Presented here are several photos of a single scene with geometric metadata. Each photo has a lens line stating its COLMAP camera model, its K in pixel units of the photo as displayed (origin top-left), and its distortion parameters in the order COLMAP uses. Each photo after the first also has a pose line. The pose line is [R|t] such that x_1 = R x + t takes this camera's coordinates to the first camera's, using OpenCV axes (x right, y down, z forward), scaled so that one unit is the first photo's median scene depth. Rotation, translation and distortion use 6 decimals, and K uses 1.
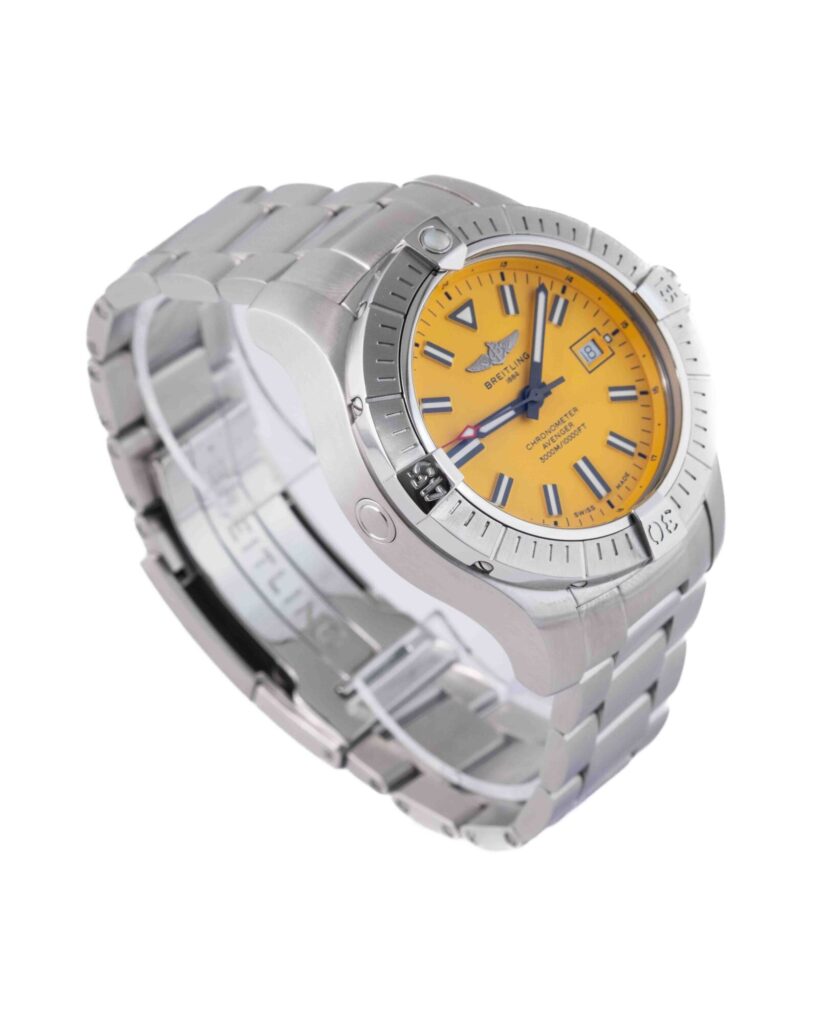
lens RADIAL K [[4625.3, 0, 410.9], [0, 4625.3, 511.3], [0, 0, 1]] dist [-1.093612, 0.000000]
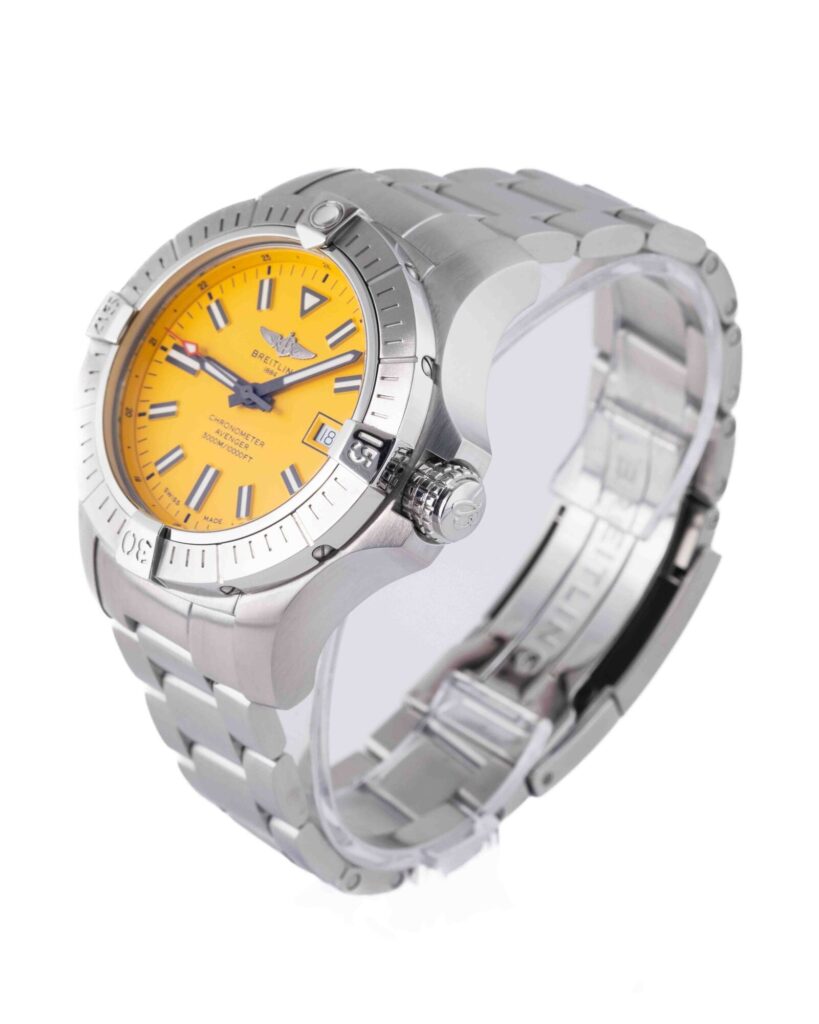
lens RADIAL K [[4625.3, 0, 410.9], [0, 4625.3, 510.2], [0, 0, 1]] dist [-1.093612, 0.000000]
pose [[-0.048968, 0.651179, -0.757343, 0.687808], [-0.606552, 0.583035, 0.540523, -0.492683], [0.793534, 0.485837, 0.366423, 0.621854]]
